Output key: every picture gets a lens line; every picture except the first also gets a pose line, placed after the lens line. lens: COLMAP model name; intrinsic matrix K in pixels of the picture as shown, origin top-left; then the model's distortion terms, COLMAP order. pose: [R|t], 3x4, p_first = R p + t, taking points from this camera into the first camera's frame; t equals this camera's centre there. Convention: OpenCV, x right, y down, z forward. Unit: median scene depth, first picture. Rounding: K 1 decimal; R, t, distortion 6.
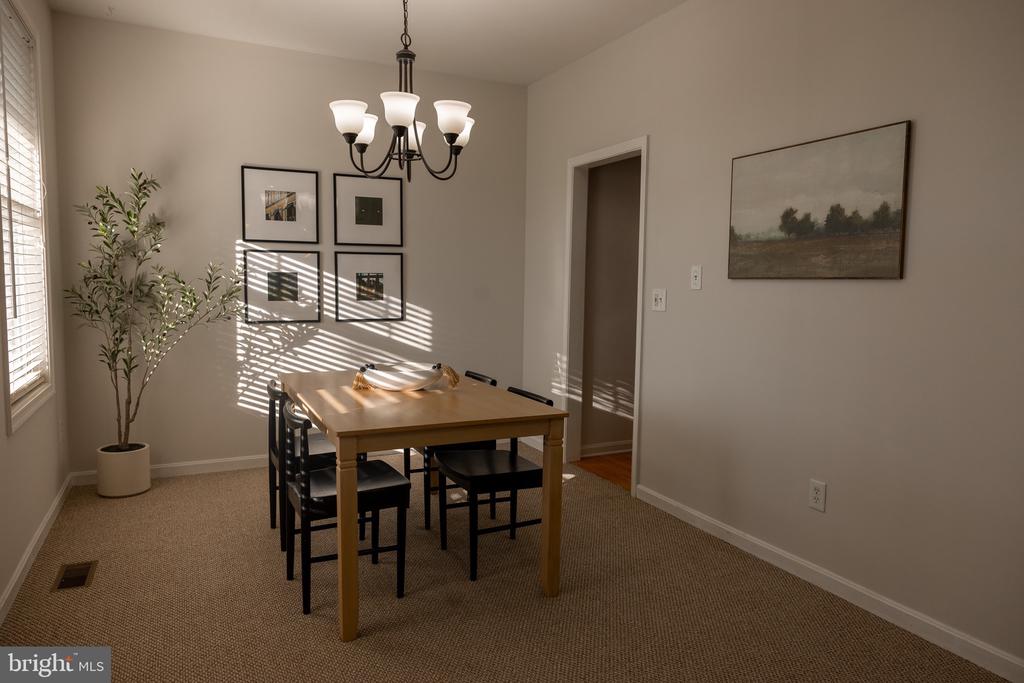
lens RADIAL K [[702.2, 0, 519.2], [0, 702.2, 341.8], [0, 0, 1]] dist [0.021533, 0.001672]
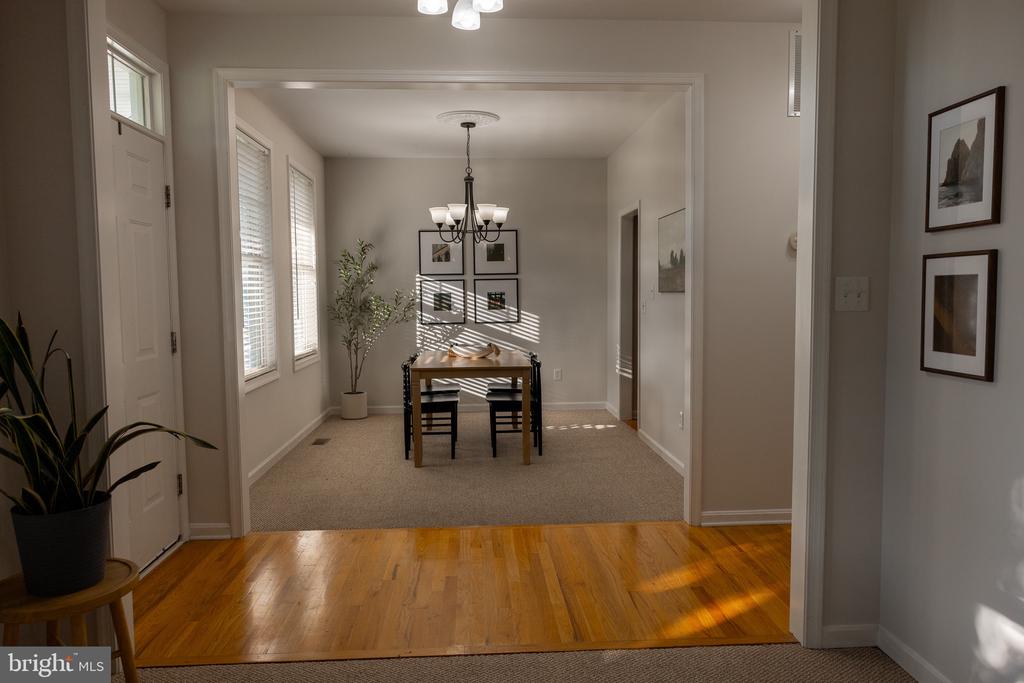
lens RADIAL K [[702.2, 0, 507.7], [0, 702.2, 339.9], [0, 0, 1]] dist [0.021533, 0.001672]
pose [[0.926551, 0.001471, -0.376166, 0.419336], [-0.008547, 0.999817, -0.017142, 0.036634], [0.376072, 0.019098, 0.926394, -0.453076]]
